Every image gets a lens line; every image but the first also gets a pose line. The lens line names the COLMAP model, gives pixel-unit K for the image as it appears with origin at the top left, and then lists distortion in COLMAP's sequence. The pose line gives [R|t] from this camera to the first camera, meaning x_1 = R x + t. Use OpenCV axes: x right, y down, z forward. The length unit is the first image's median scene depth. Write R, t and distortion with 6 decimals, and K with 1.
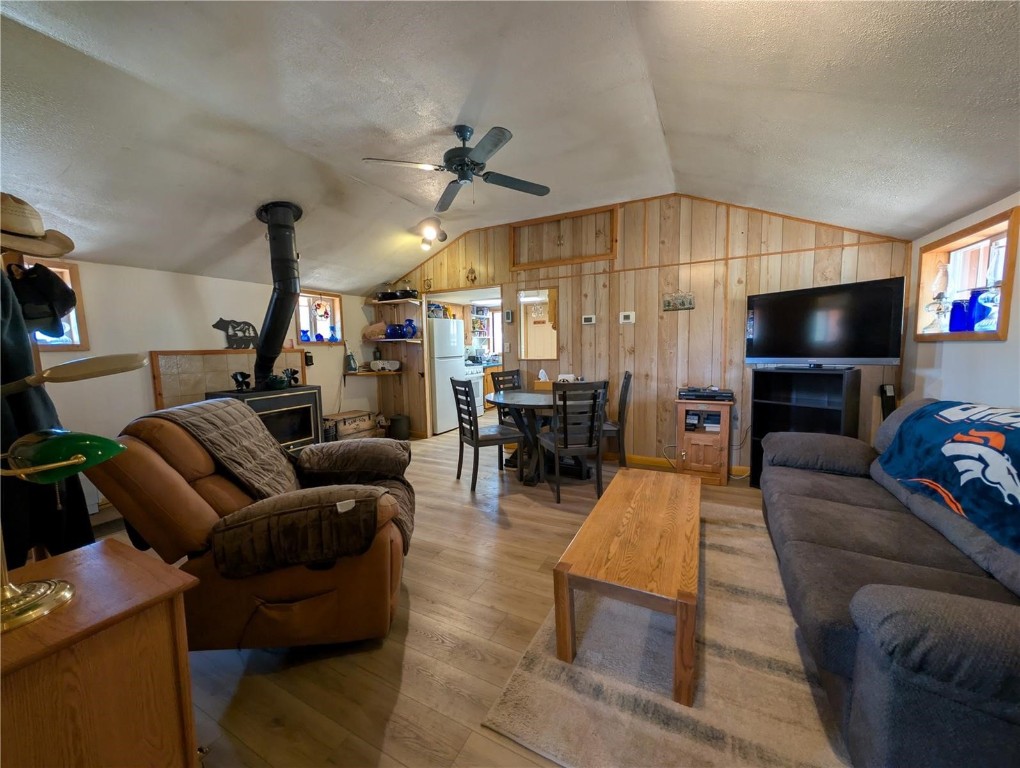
lens RADIAL K [[384.8, 0, 507.4], [0, 384.8, 378.7], [0, 0, 1]] dist [-0.000899, 0.000322]
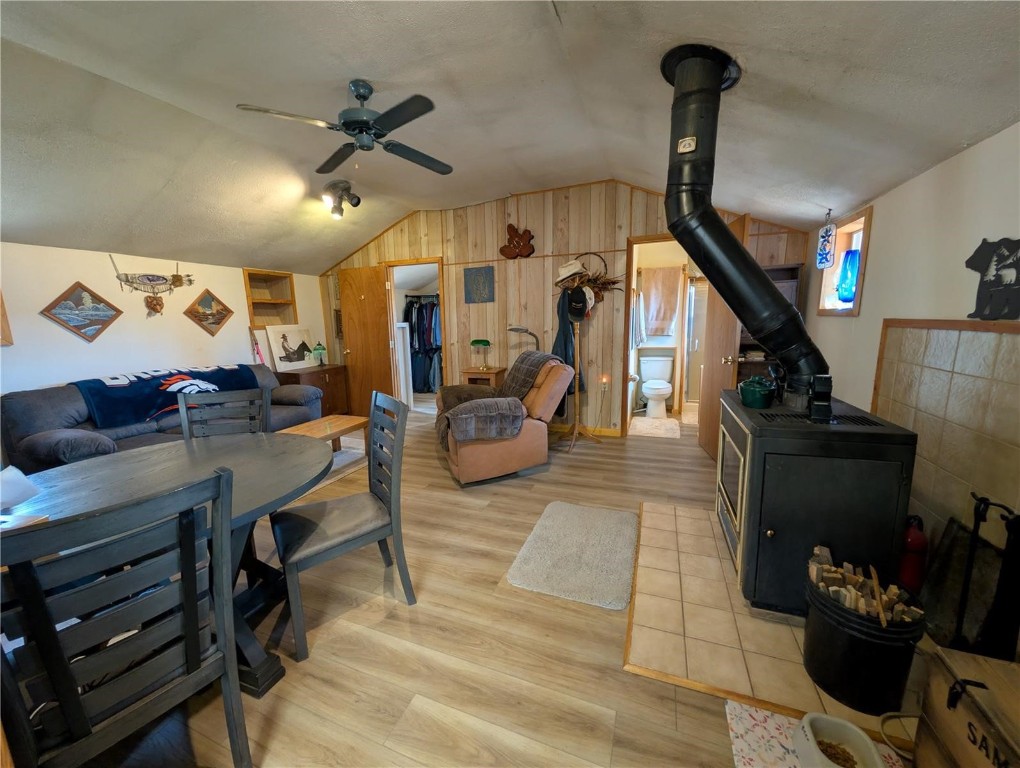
lens RADIAL K [[384.8, 0, 508.8], [0, 384.8, 382.4], [0, 0, 1]] dist [-0.000899, 0.000322]
pose [[-0.992845, 0.064068, -0.100765, -0.203684], [0.037181, 0.967792, 0.248992, -0.123757], [0.113472, 0.243464, -0.963249, 1.273828]]
